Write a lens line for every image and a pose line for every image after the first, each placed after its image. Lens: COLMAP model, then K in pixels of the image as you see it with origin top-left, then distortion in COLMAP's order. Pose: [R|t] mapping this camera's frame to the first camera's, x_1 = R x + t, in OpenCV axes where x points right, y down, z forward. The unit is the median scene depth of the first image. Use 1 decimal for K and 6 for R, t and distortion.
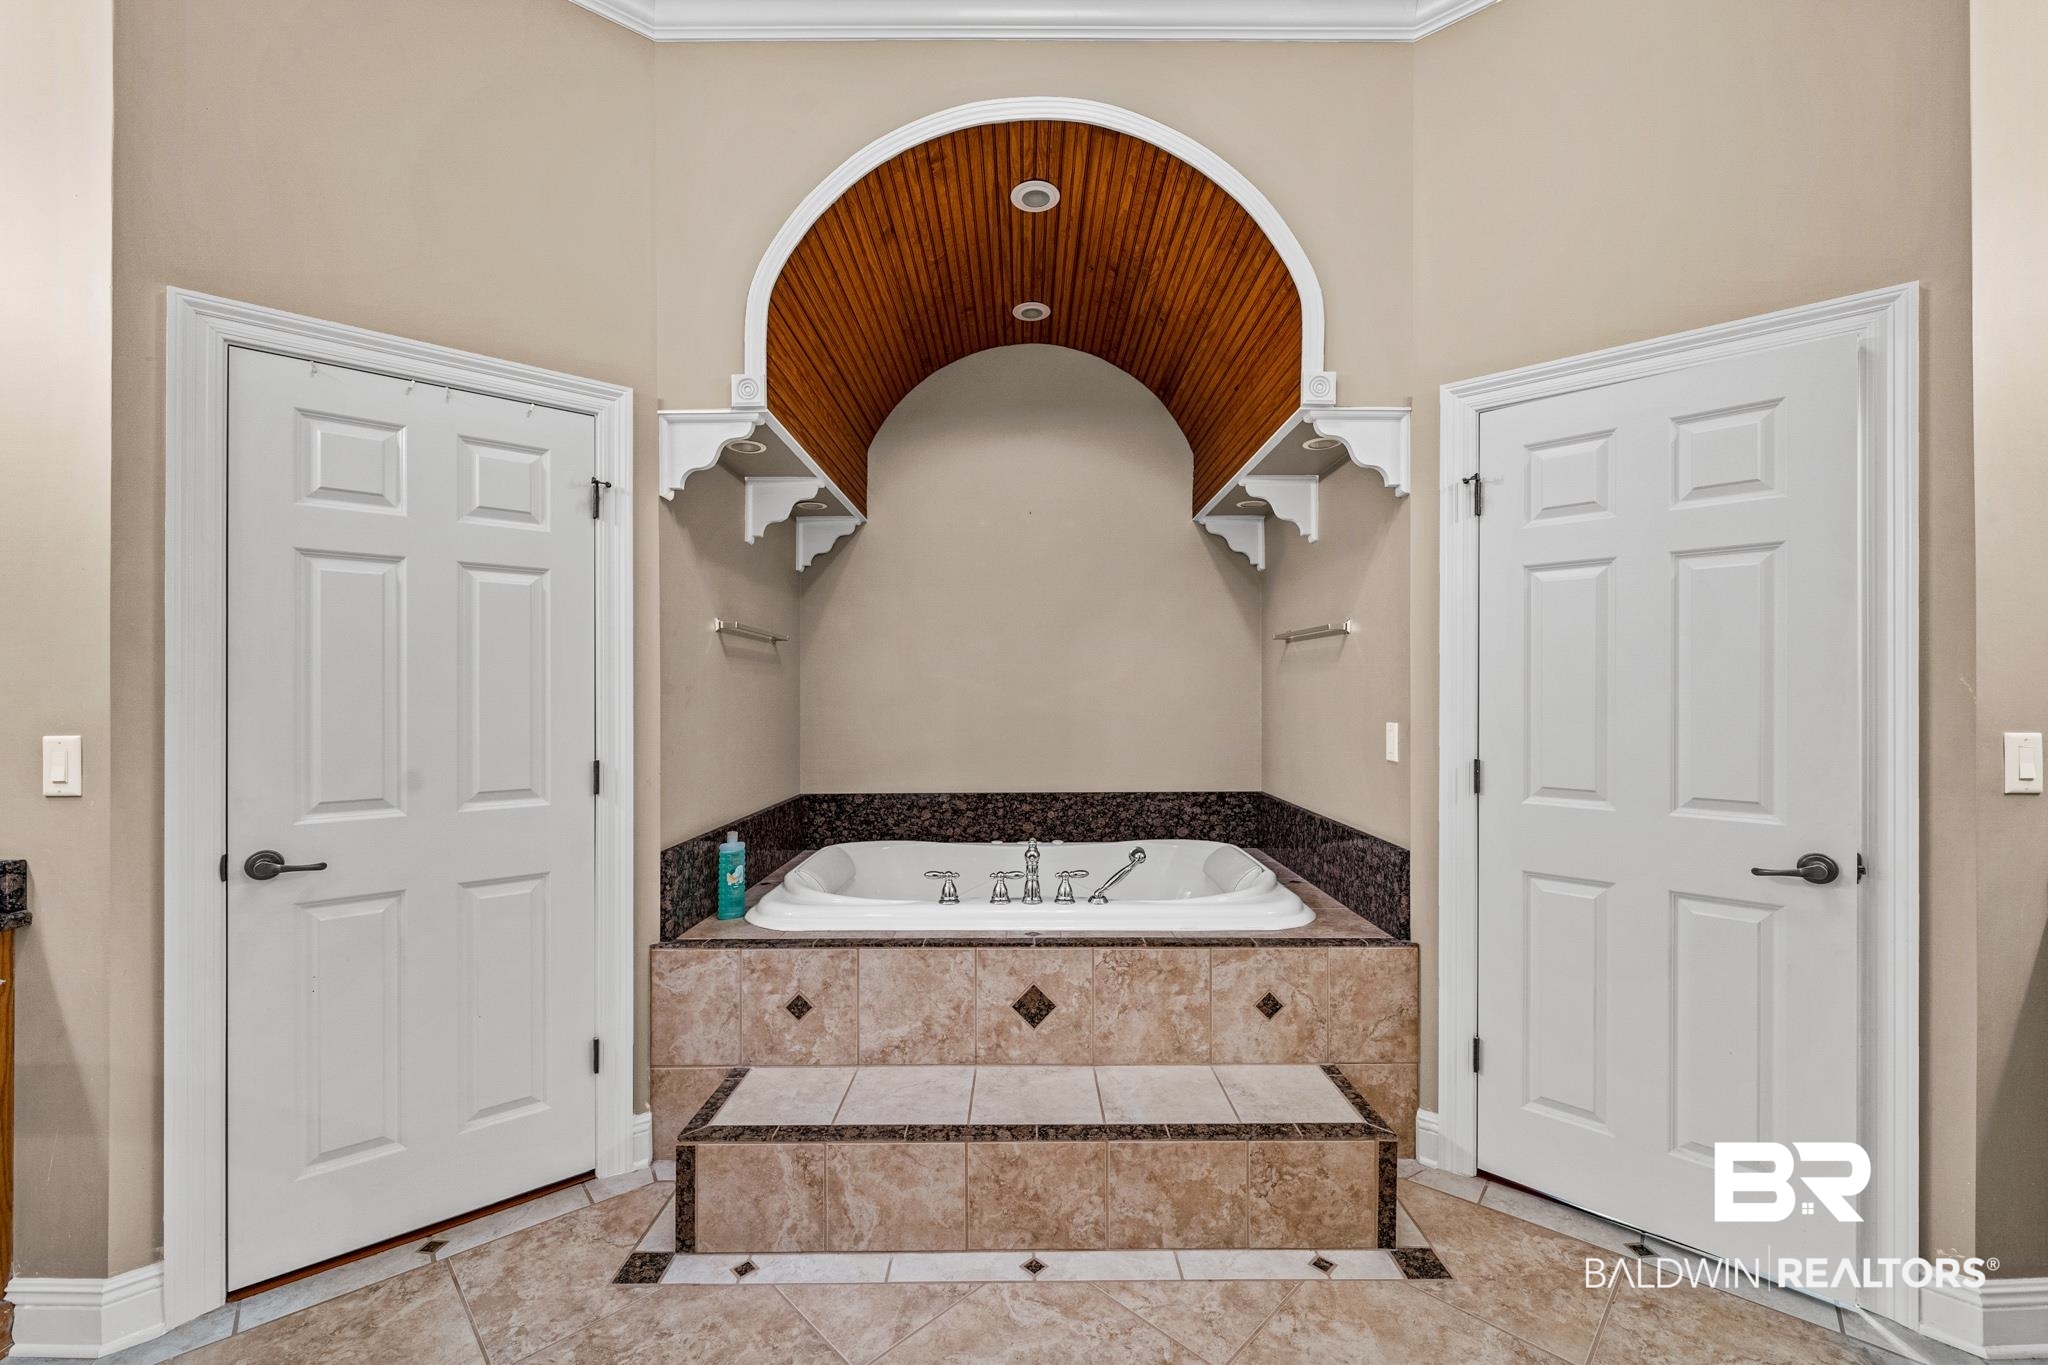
lens RADIAL K [[809.6, 0, 1018.9], [0, 809.6, 692.2], [0, 0, 1]] dist [-0.001466, 0.000020]
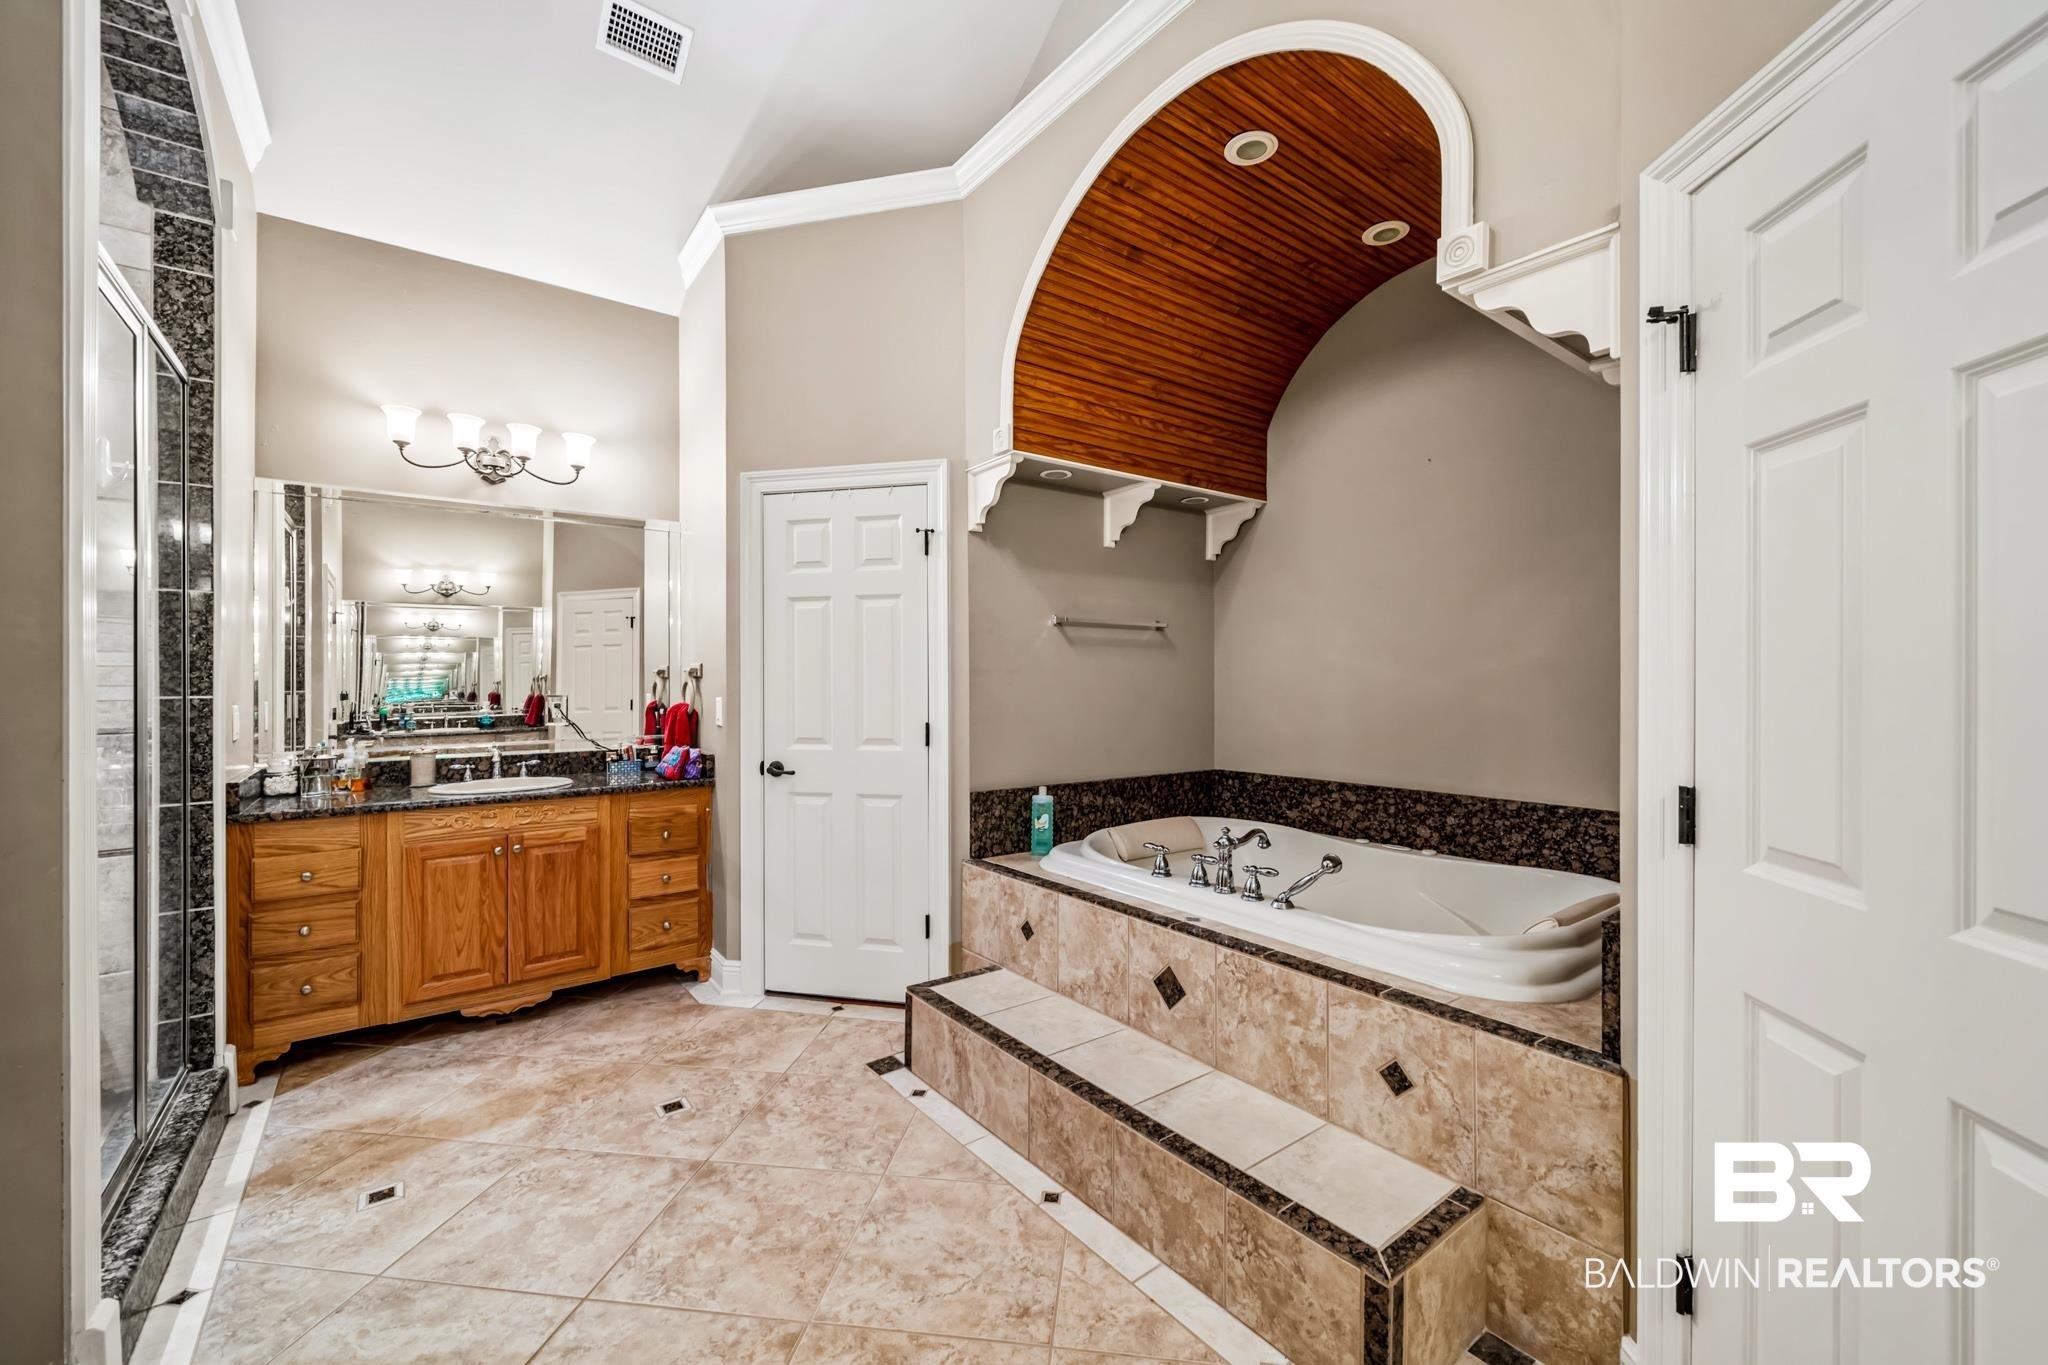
lens RADIAL K [[812.4, 0, 1021.8], [0, 812.4, 674.0], [0, 0, 1]] dist [-0.002077, -0.000217]
pose [[0.606164, -0.003462, -0.795332, 0.709323], [0.006247, 0.999980, 0.000408, -0.002016], [0.795315, -0.005216, 0.606174, 0.245844]]
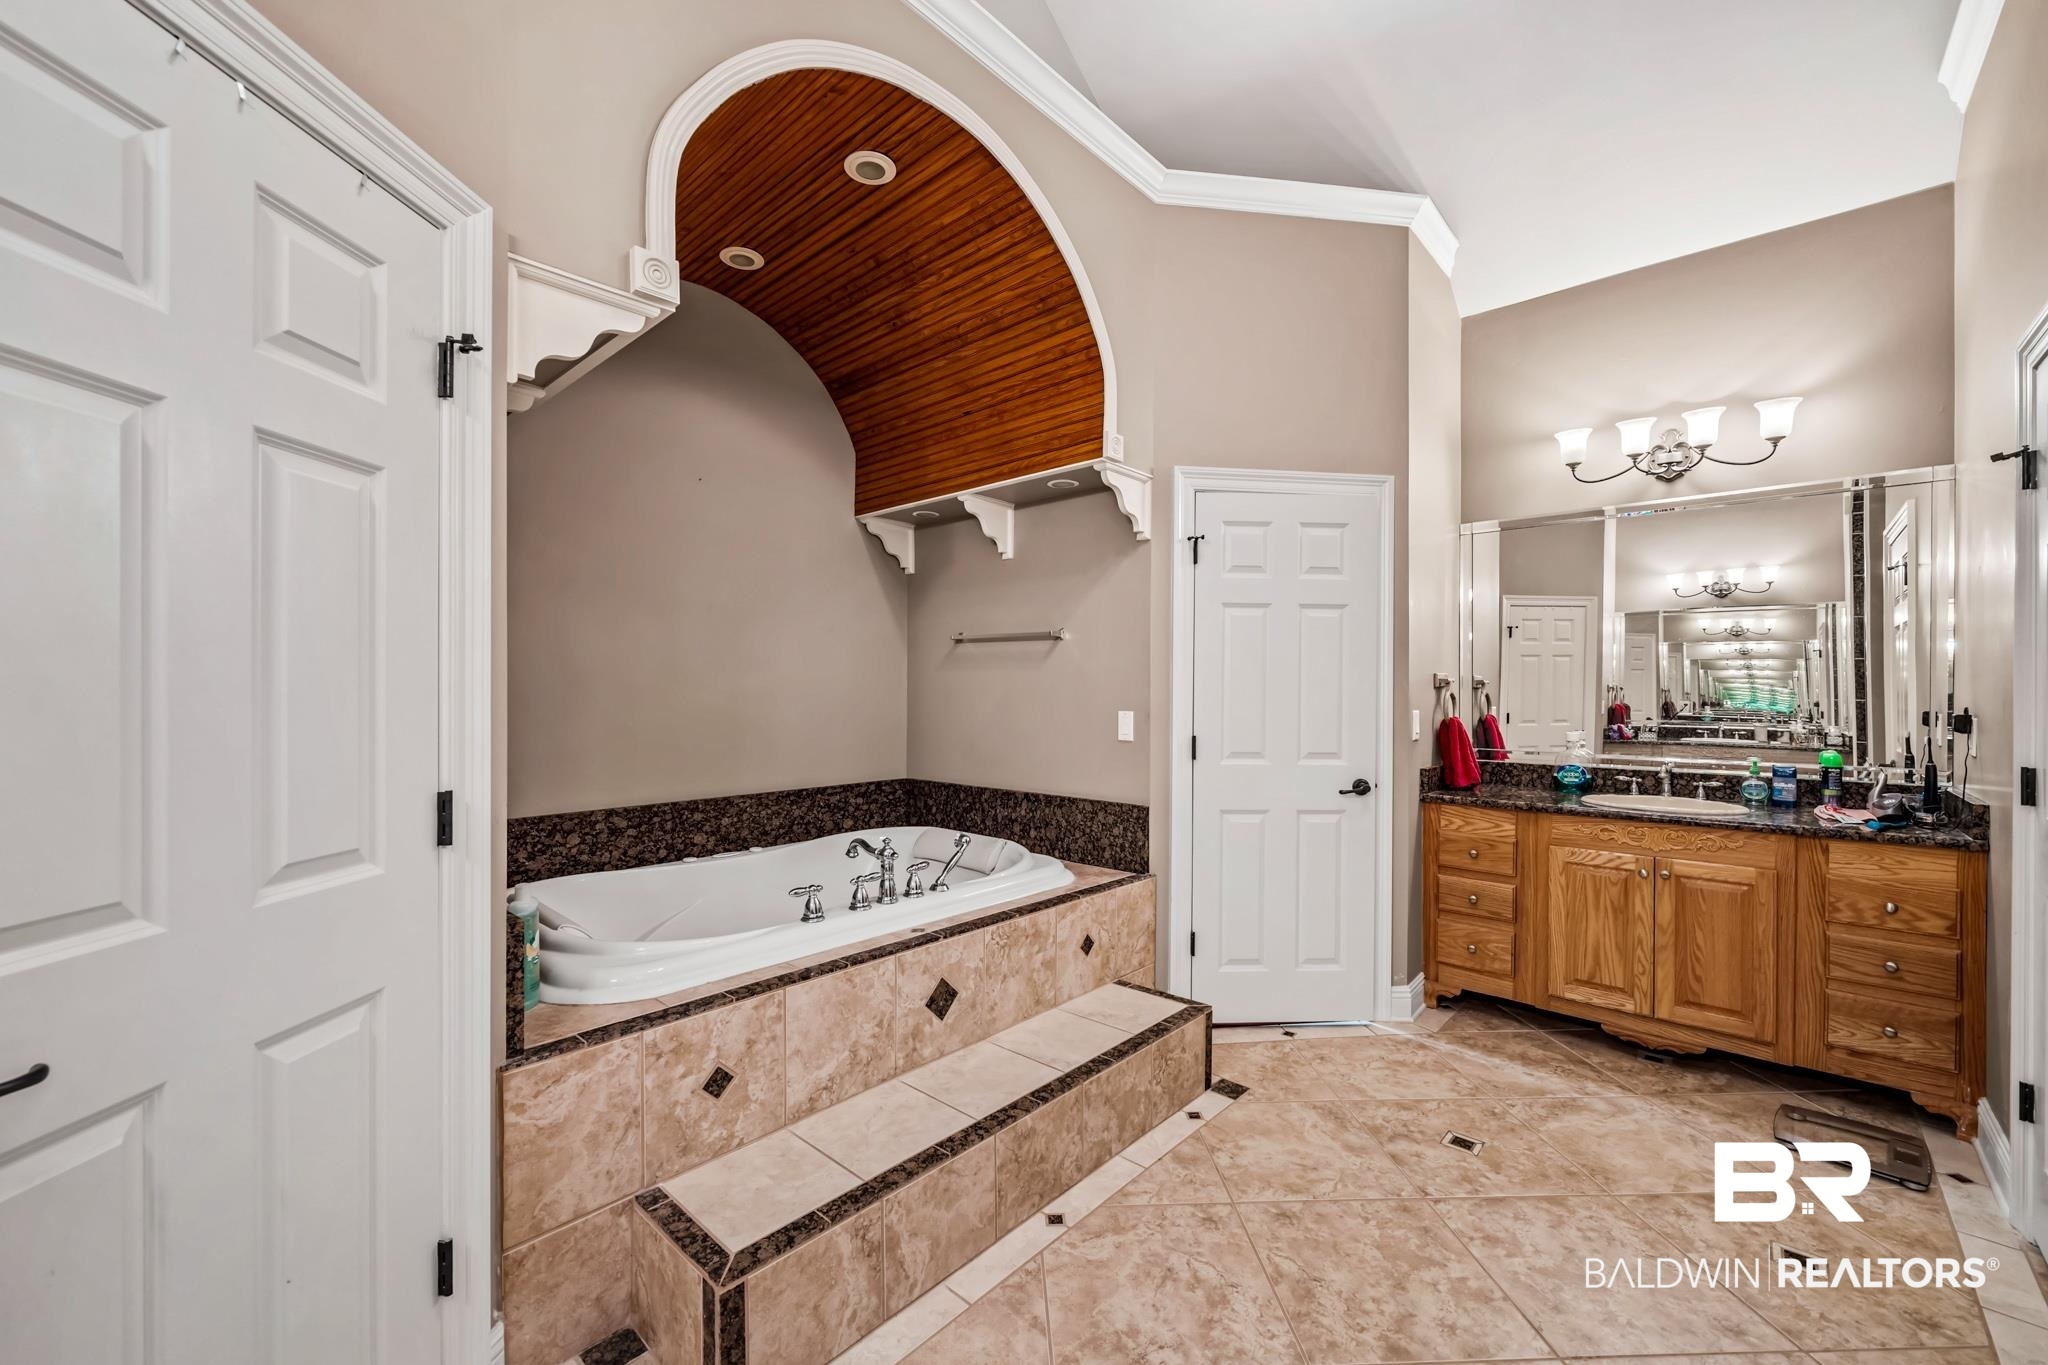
lens RADIAL K [[814.5, 0, 1020.6], [0, 814.5, 688.1], [0, 0, 1]] dist [-0.001761, -0.000376]
pose [[0.674504, 0.005706, 0.738249, -0.662018], [-0.008223, 0.999966, -0.000216, 0.002537], [-0.738225, -0.005925, 0.674528, 0.249537]]
